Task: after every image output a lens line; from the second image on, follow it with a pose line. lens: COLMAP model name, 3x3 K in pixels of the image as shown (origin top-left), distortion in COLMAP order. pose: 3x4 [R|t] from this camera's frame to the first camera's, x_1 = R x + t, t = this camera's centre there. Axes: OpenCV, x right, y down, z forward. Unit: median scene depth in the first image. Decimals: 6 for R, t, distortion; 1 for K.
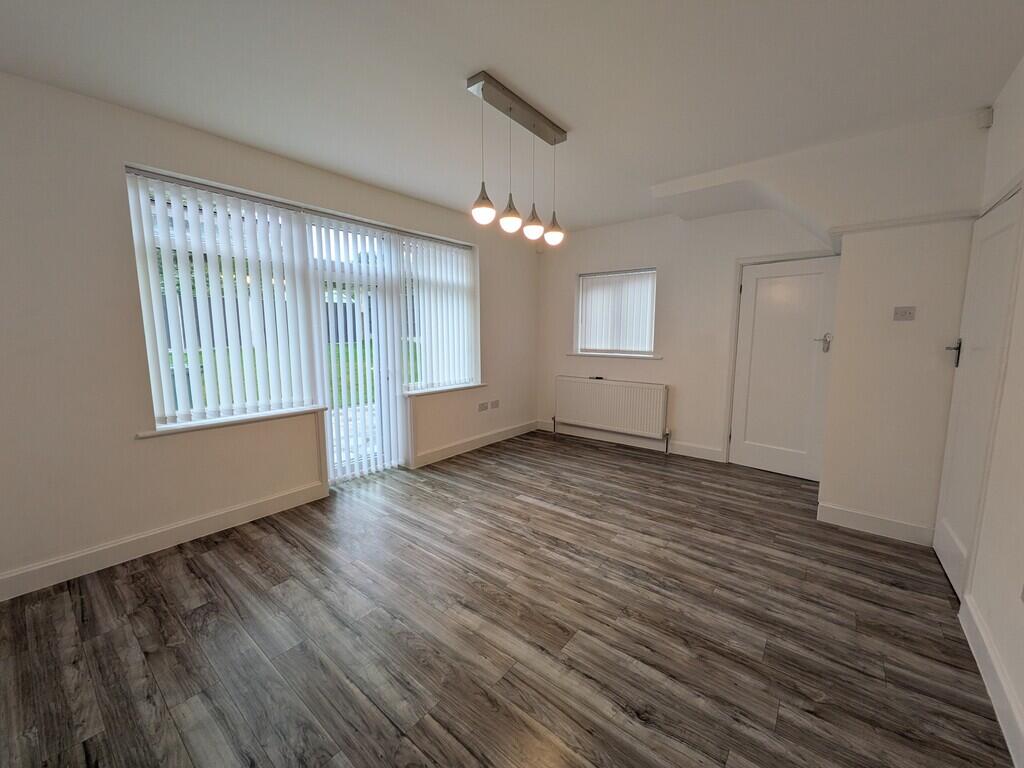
lens RADIAL K [[408.3, 0, 513.2], [0, 408.3, 388.4], [0, 0, 1]] dist [-0.001020, -0.000207]
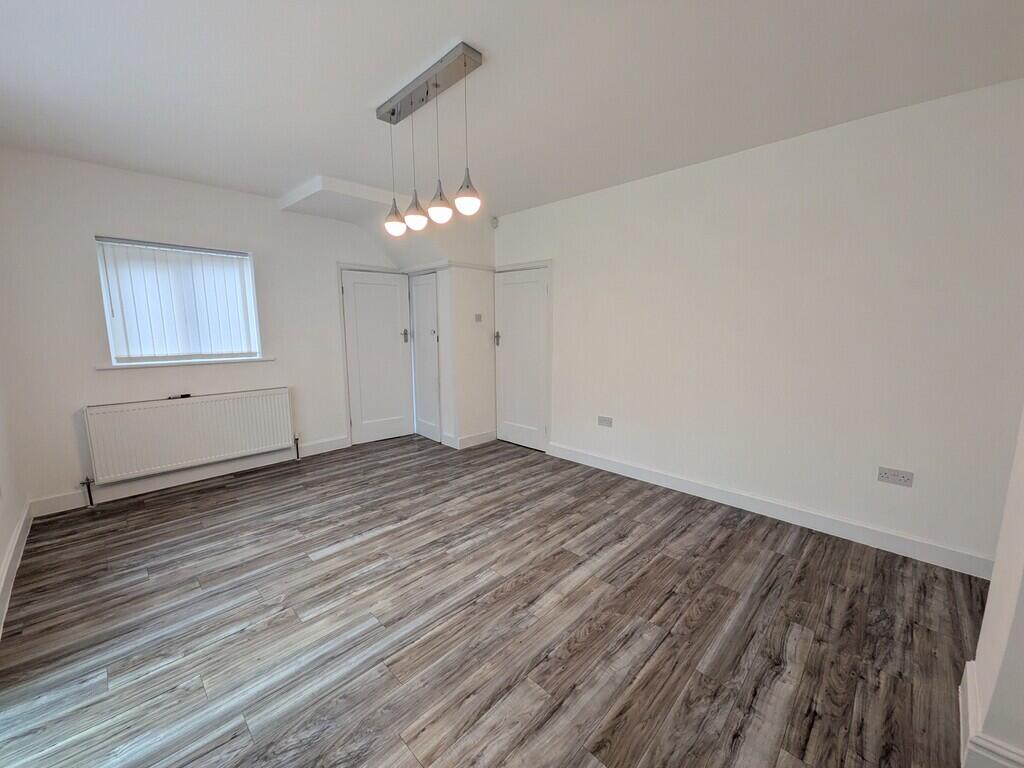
lens RADIAL K [[408.3, 0, 513.2], [0, 408.3, 388.4], [0, 0, 1]] dist [-0.001020, -0.000207]
pose [[0.072473, -0.155285, 0.985208, -0.697189], [0.138802, 0.979763, 0.144217, -0.095959], [-0.987665, 0.126297, 0.092560, 0.592851]]
